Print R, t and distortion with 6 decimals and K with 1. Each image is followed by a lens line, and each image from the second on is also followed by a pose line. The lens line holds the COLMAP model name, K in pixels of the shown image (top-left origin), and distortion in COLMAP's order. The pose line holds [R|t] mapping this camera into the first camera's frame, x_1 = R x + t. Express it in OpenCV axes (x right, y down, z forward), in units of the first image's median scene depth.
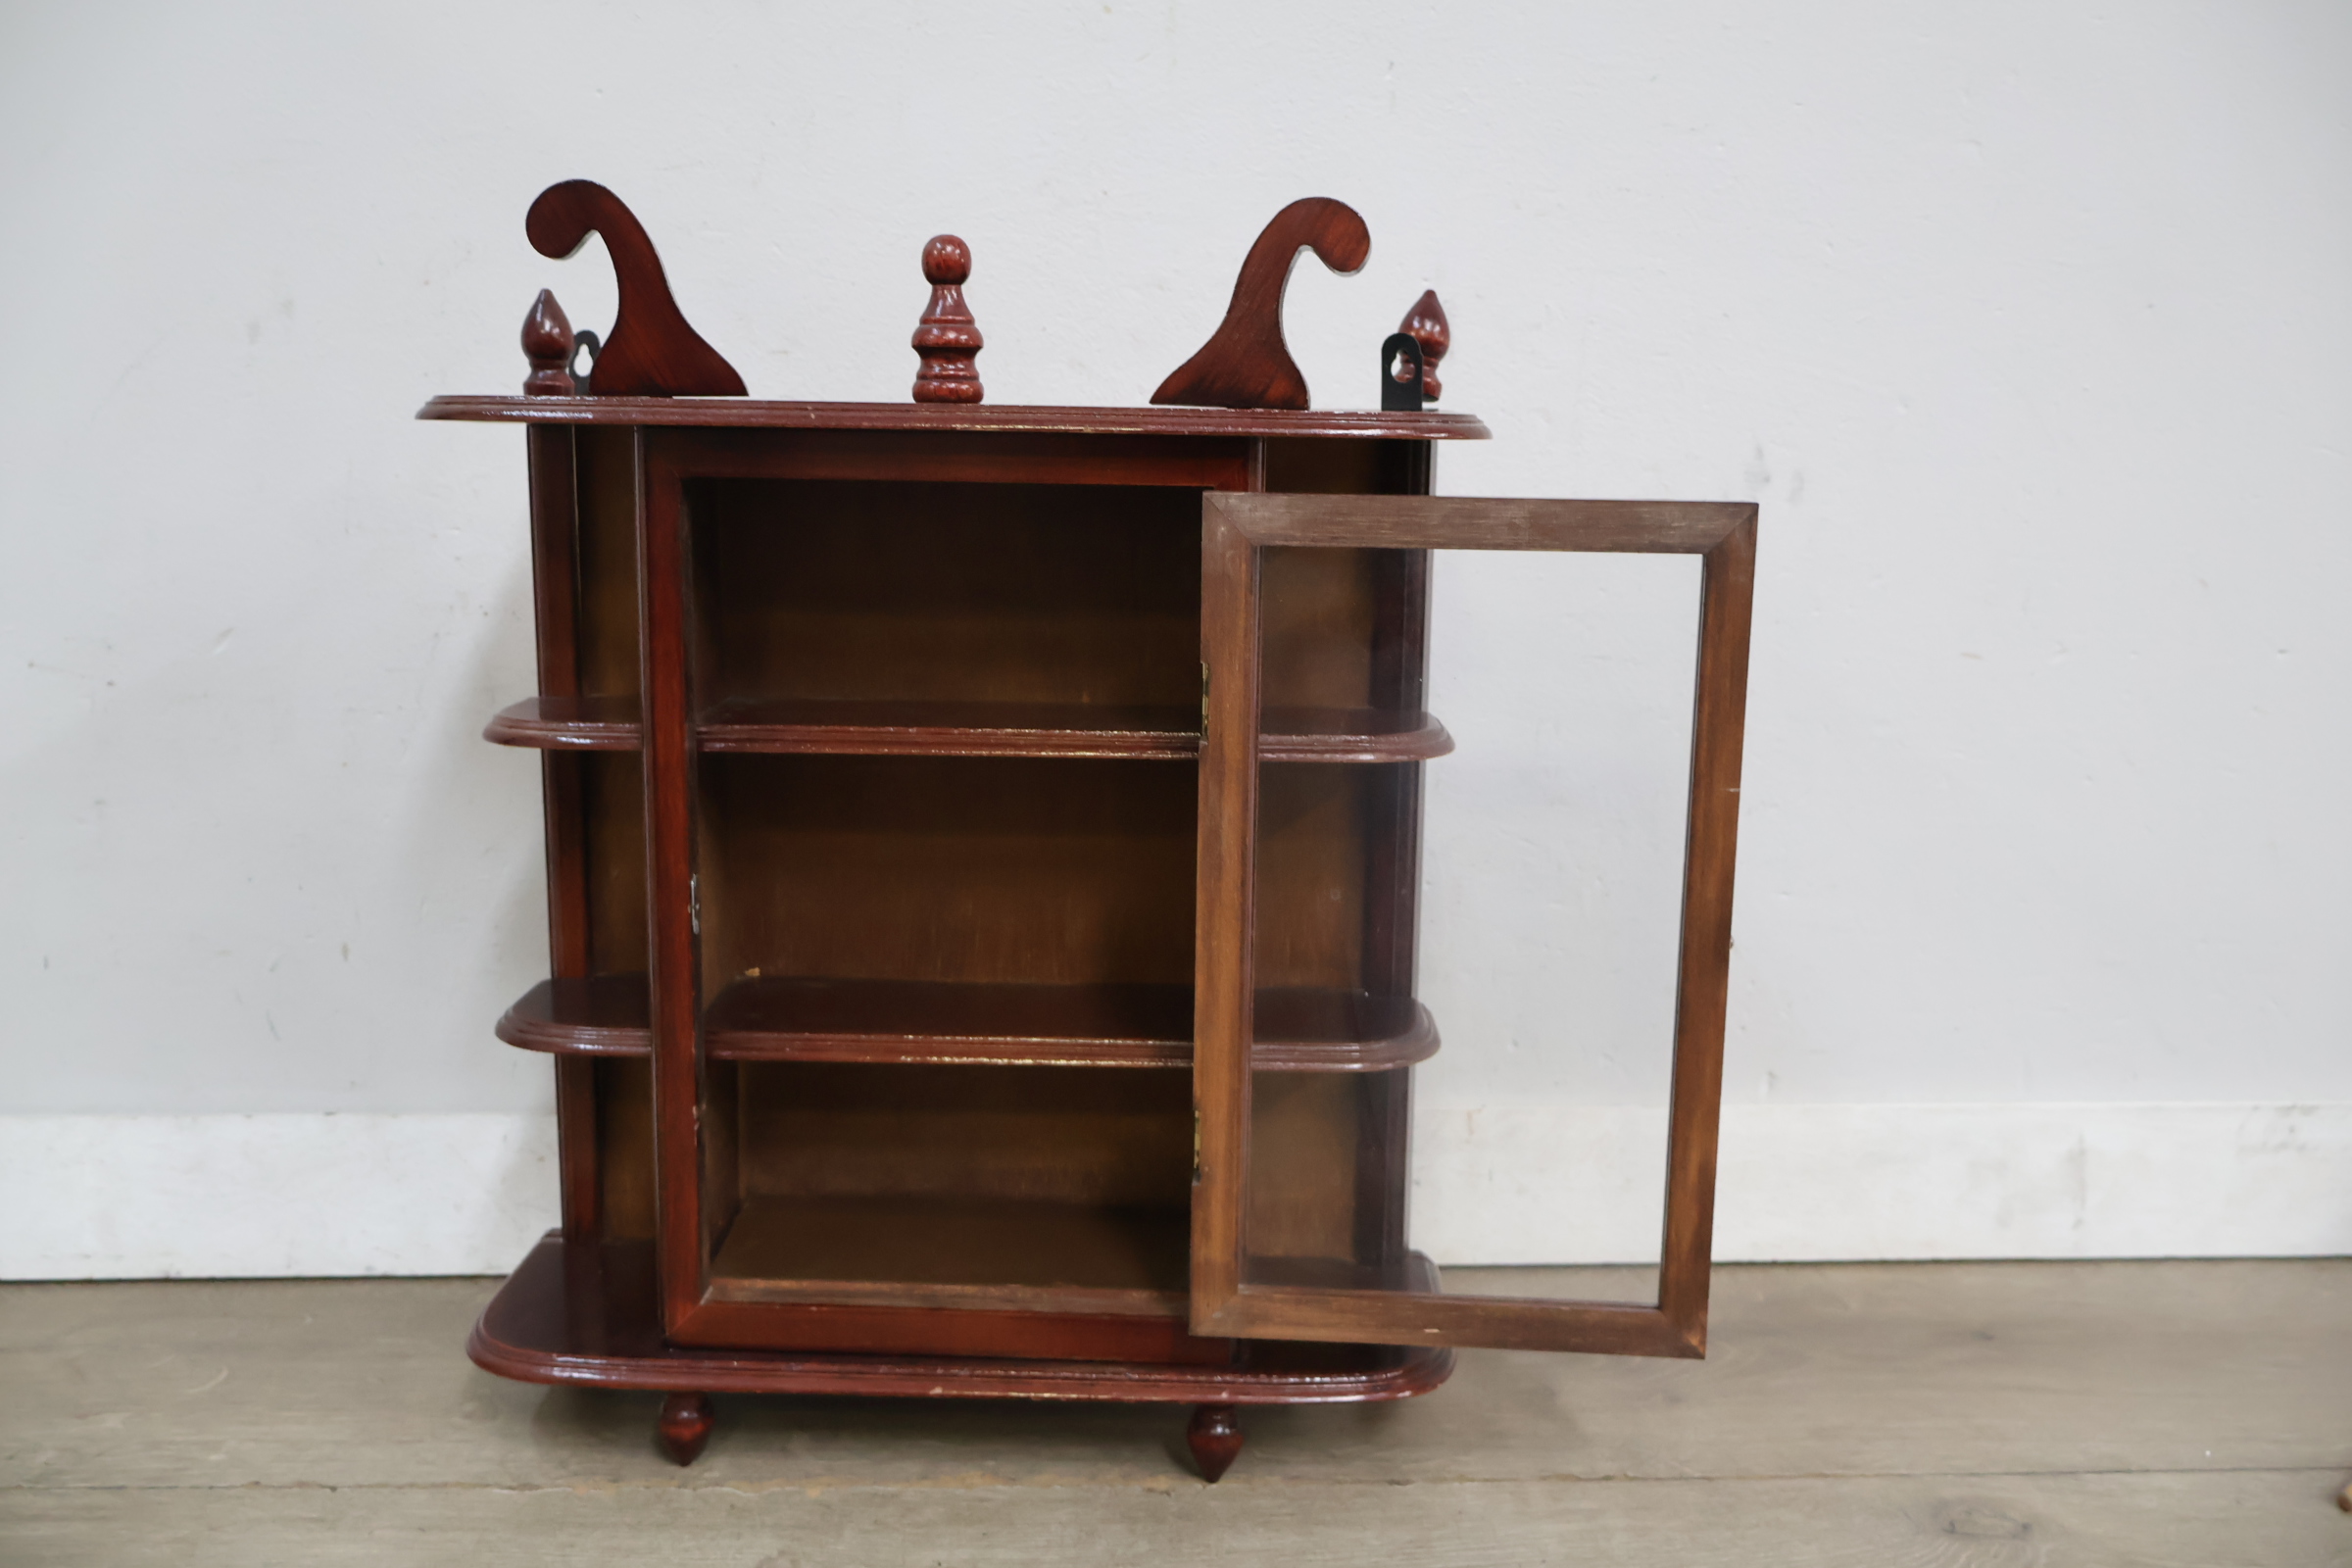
lens RADIAL K [[1971.9, 0, 1166.9], [0, 1971.9, 800.9], [0, 0, 1]] dist [0.002344, -0.000606]
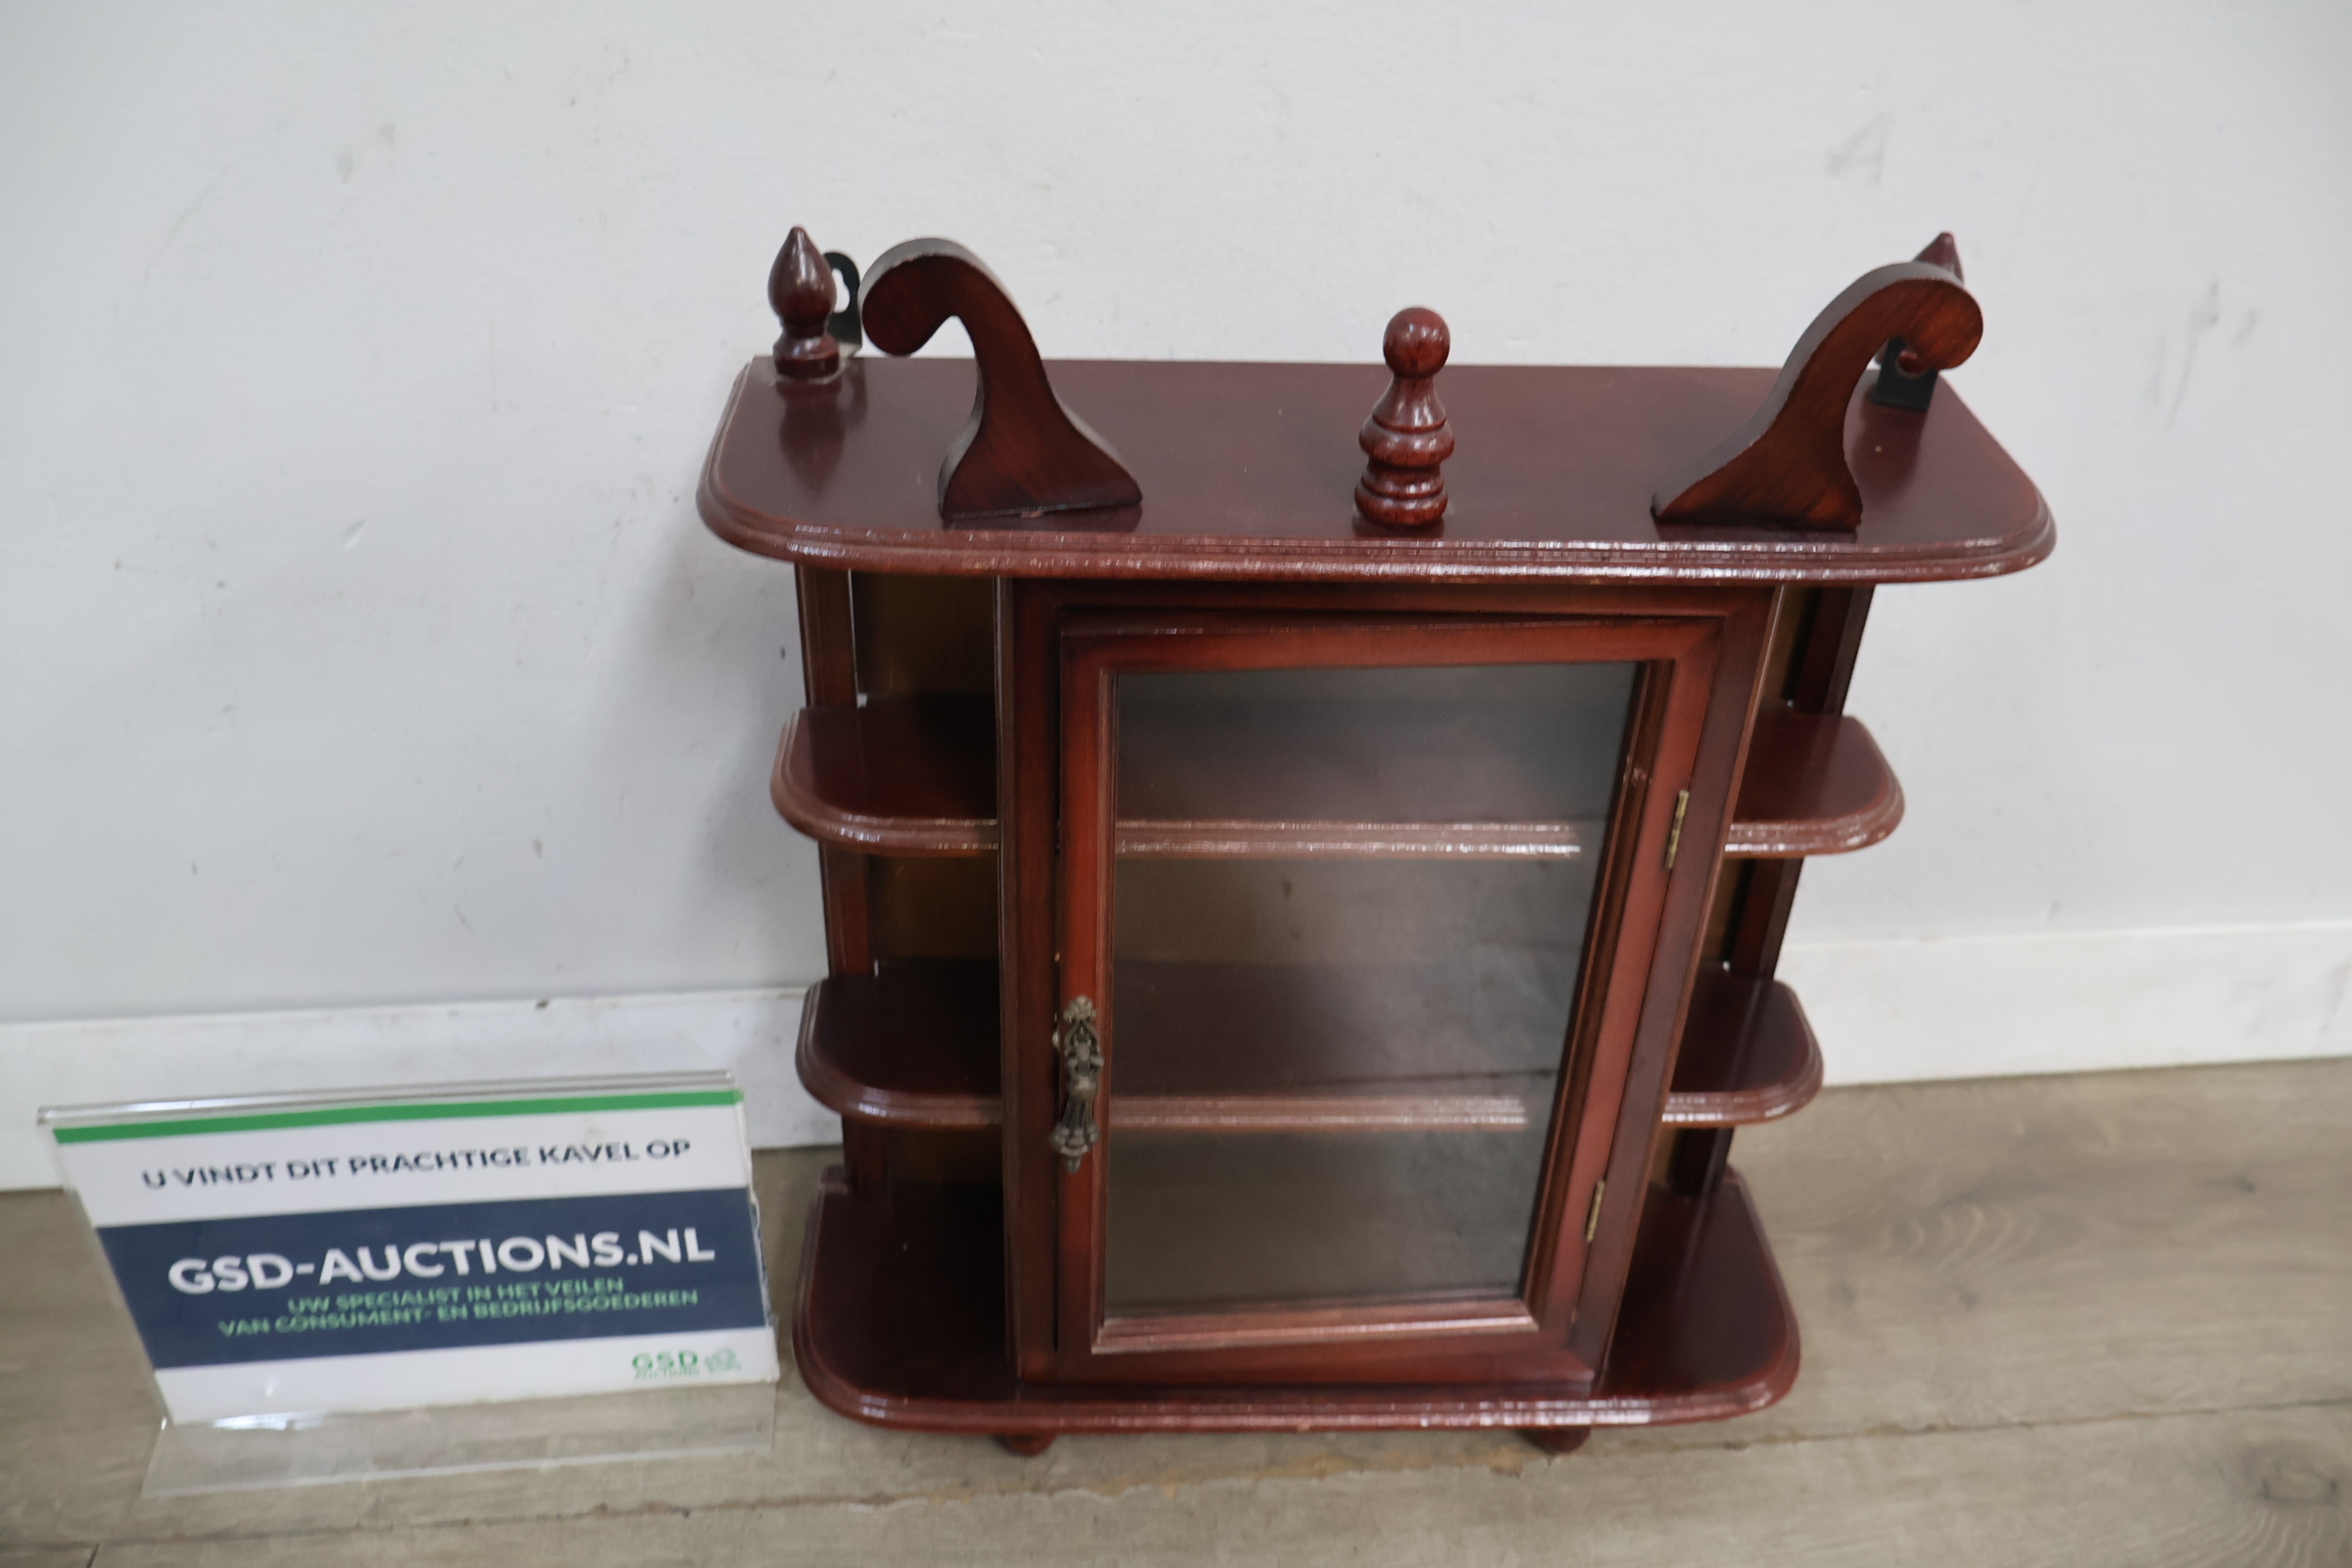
lens RADIAL K [[1971.9, 0, 1177.8], [0, 1971.9, 769.4], [0, 0, 1]] dist [0.002344, -0.000606]
pose [[0.997588, -0.020216, 0.066402, -0.229917], [-0.008140, 0.915974, 0.401156, -0.381204], [-0.068932, -0.400729, 0.913600, 0.226708]]
